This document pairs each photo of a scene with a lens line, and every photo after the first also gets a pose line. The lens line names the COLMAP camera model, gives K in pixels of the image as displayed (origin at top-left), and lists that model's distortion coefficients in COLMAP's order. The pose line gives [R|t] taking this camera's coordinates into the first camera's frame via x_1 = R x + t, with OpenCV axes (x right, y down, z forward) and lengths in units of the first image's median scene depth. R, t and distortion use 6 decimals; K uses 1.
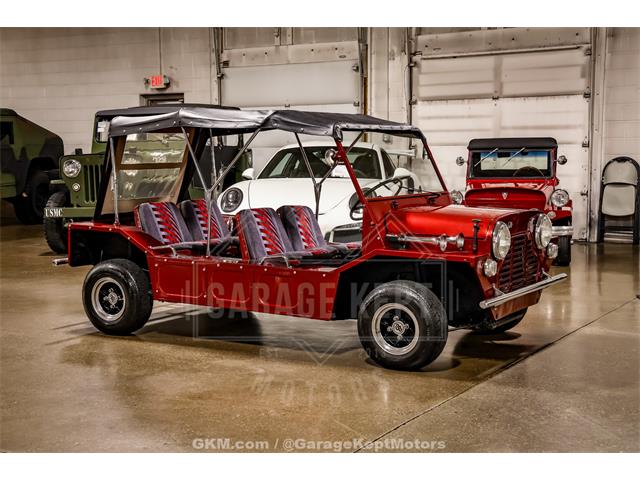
lens RADIAL K [[1083.1, 0, 326.5], [0, 1083.1, 238.8], [0, 0, 1]] dist [0.217826, 0.000000]
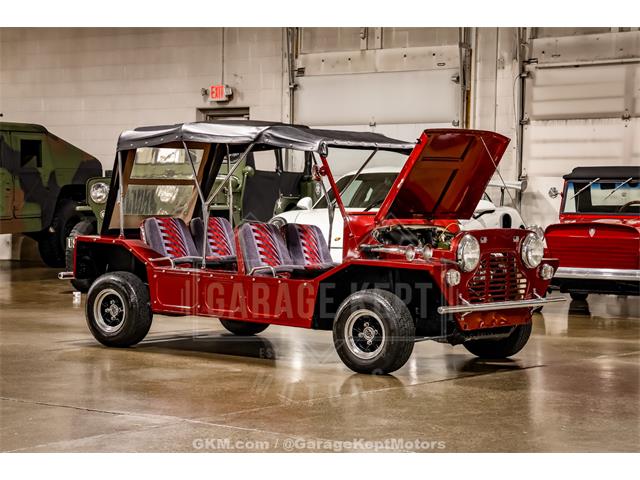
lens RADIAL K [[1780.1, 0, 313.8], [0, 1780.1, 237.4], [0, 0, 1]] dist [0.593380, 0.000000]
pose [[0.990302, 0.023724, -0.136892, 0.131483], [-0.031902, 0.997815, -0.057858, 0.048117], [0.135221, 0.061664, 0.988895, -0.381562]]
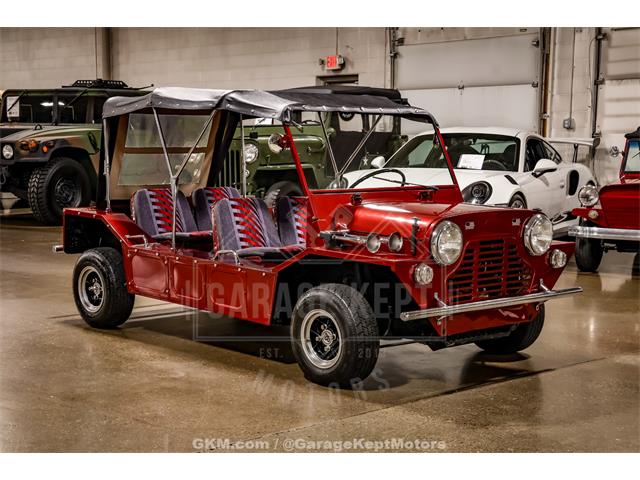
lens RADIAL K [[1179.6, 0, 305.7], [0, 1179.6, 241.4], [0, 0, 1]] dist [0.279841, 0.000000]
pose [[0.953834, 0.040591, -0.297578, 0.175723], [-0.039129, 0.999175, 0.010871, -0.002965], [0.297774, 0.001274, 0.954636, 0.043562]]
